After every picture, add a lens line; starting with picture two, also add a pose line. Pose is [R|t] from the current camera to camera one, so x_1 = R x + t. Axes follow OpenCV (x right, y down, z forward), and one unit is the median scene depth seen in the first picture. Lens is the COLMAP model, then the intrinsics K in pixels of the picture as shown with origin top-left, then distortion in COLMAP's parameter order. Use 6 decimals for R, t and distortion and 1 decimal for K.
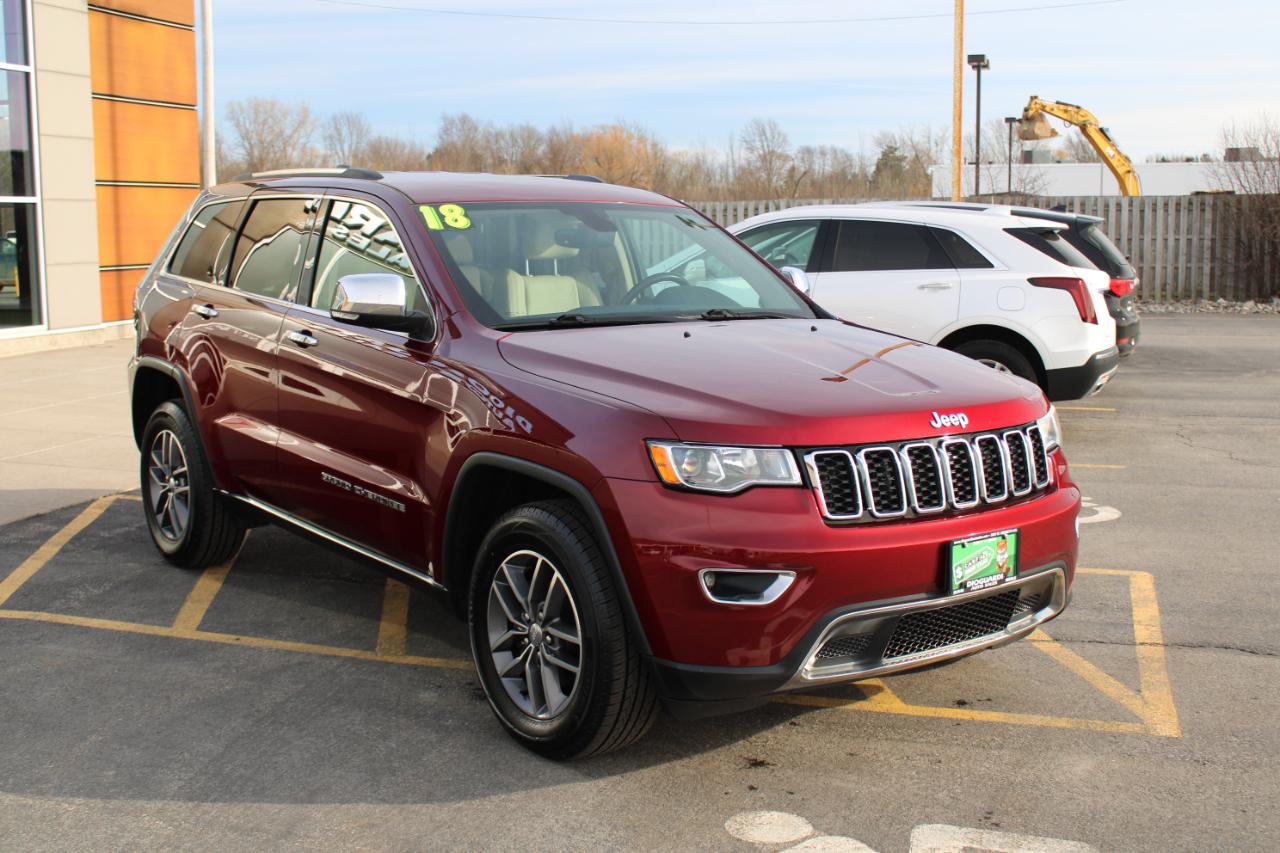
lens RADIAL K [[1486.1, 0, 642.7], [0, 1486.1, 428.1], [0, 0, 1]] dist [-0.049068, 0.000000]
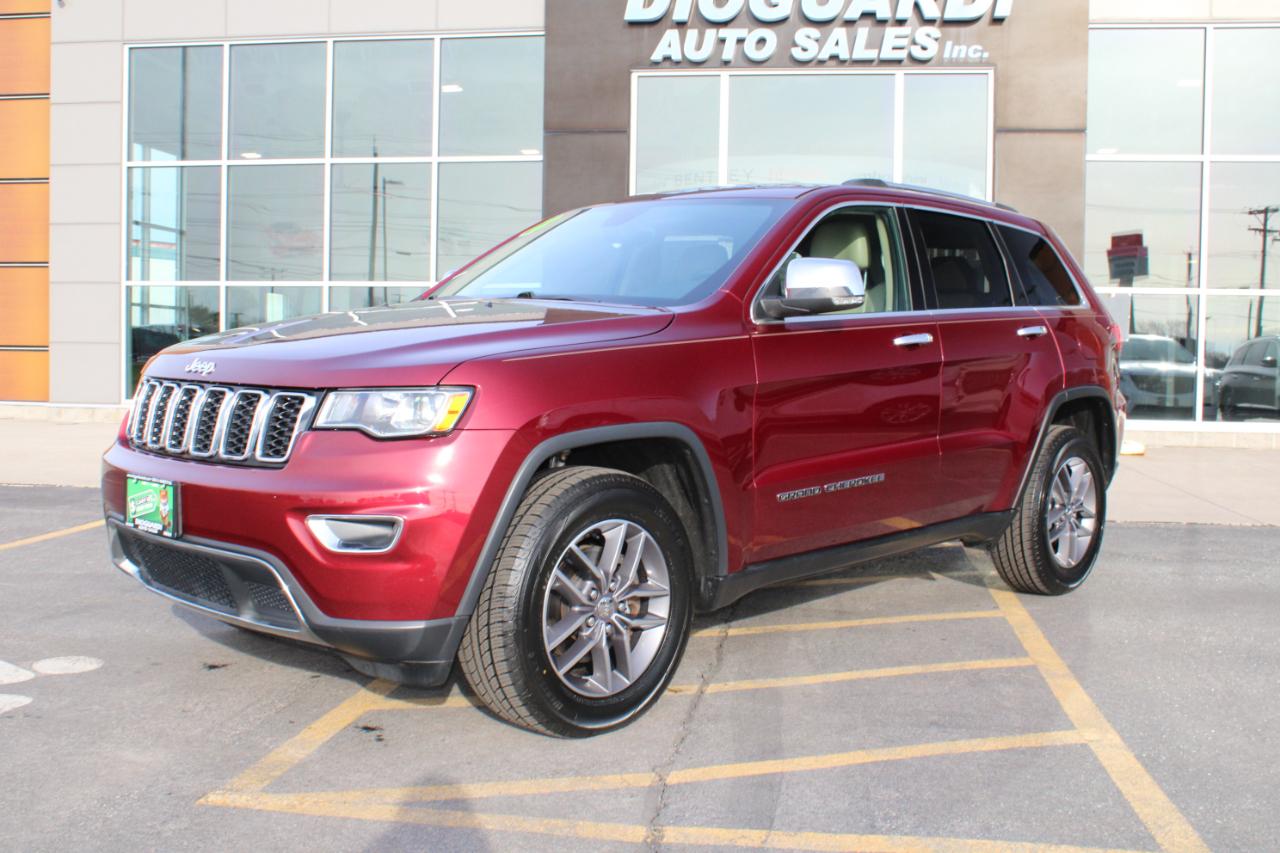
lens RADIAL K [[1275.7, 0, 641.7], [0, 1275.7, 416.2], [0, 0, 1]] dist [-0.083740, 0.000000]
pose [[0.146884, 0.051931, -0.987790, 1.003771], [-0.152656, 0.987847, 0.029234, -0.039291], [0.977303, 0.146498, 0.153027, 1.074062]]
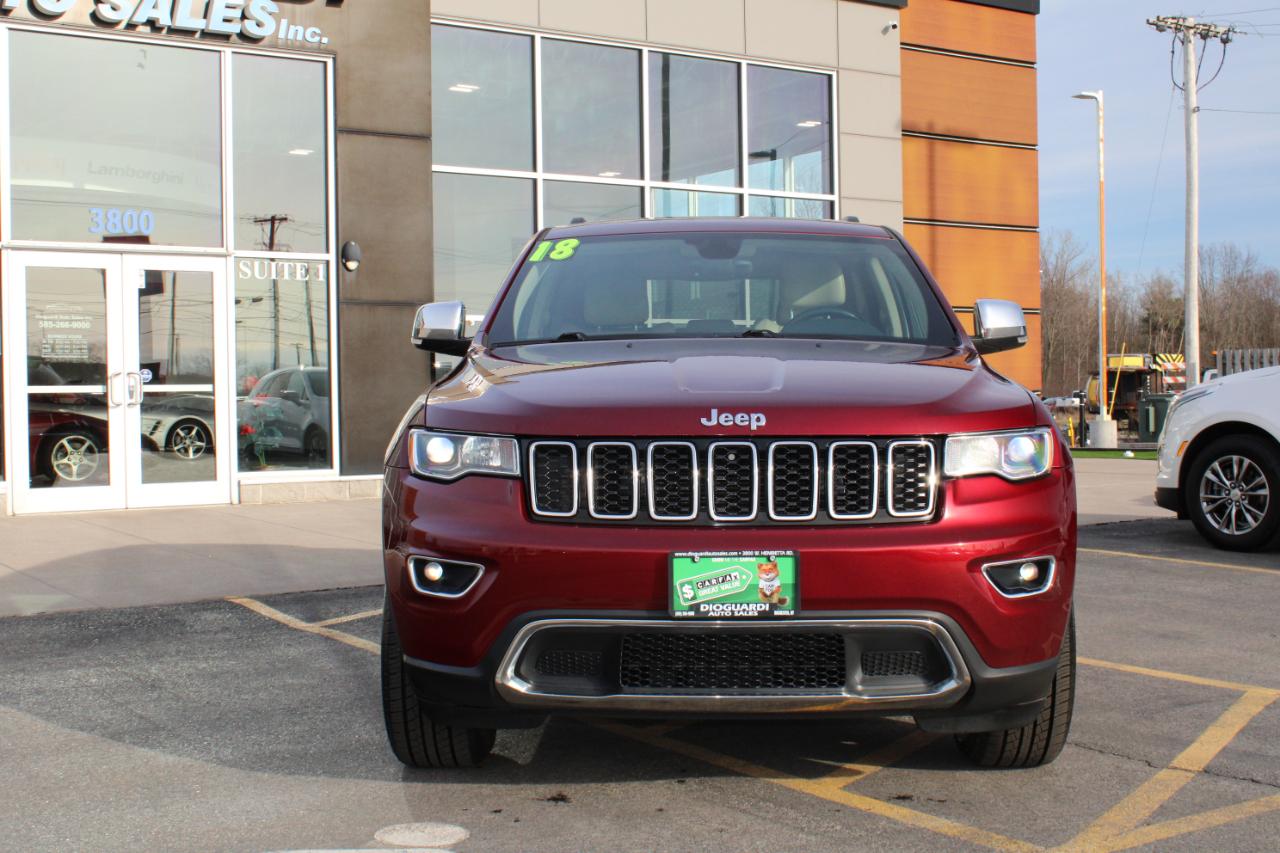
lens RADIAL K [[1624.3, 0, 637.3], [0, 1624.3, 428.1], [0, 0, 1]] dist [-0.045950, 0.000000]
pose [[0.769196, 0.003572, -0.639003, 0.701727], [-0.075165, 0.993548, -0.084925, 0.076521], [0.634577, 0.113355, 0.764502, 0.231674]]
